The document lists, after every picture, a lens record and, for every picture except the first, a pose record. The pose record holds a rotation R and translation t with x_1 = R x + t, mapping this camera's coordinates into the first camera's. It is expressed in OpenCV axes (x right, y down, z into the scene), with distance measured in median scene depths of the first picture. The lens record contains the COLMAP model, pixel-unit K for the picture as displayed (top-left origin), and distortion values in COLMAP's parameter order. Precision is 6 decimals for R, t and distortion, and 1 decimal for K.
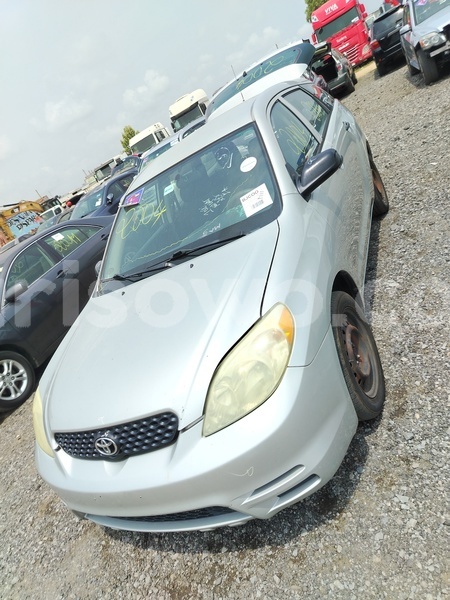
lens RADIAL K [[420.4, 0, 223.4], [0, 420.4, 299.6], [0, 0, 1]] dist [0.010731, -0.009579]
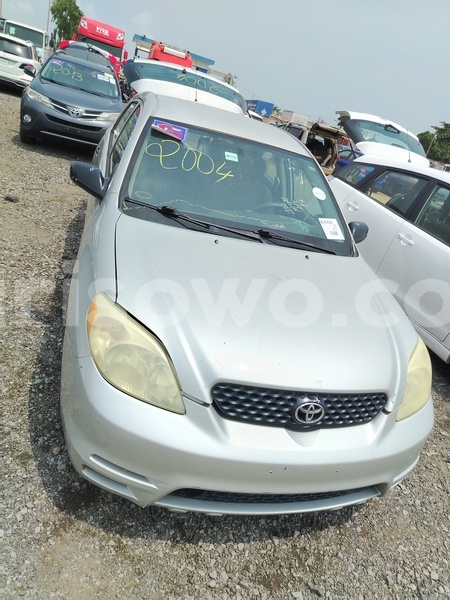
lens RADIAL K [[420.4, 0, 225.1], [0, 420.4, 301.5], [0, 0, 1]] dist [0.010731, -0.009579]
pose [[0.562817, 0.375574, 0.736329, -1.048920], [-0.333203, 0.918315, -0.213713, 0.354965], [-0.756447, -0.125066, 0.641986, 0.548341]]
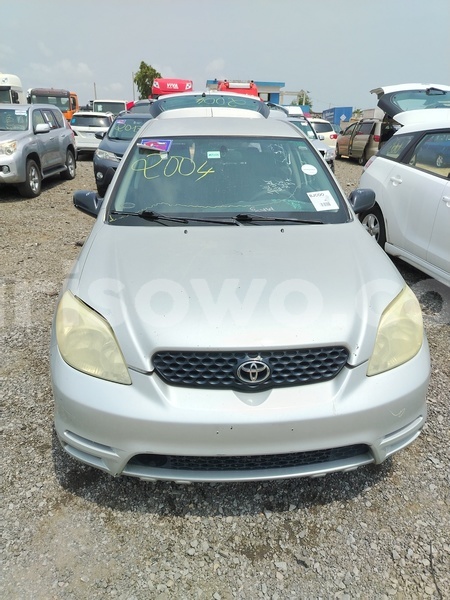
lens RADIAL K [[420.4, 0, 224.7], [0, 420.4, 301.0], [0, 0, 1]] dist [0.010731, -0.009579]
pose [[0.783786, 0.306839, 0.539935, -0.794726], [-0.241289, 0.951571, -0.190505, 0.361580], [-0.572241, 0.019034, 0.819865, 0.278395]]
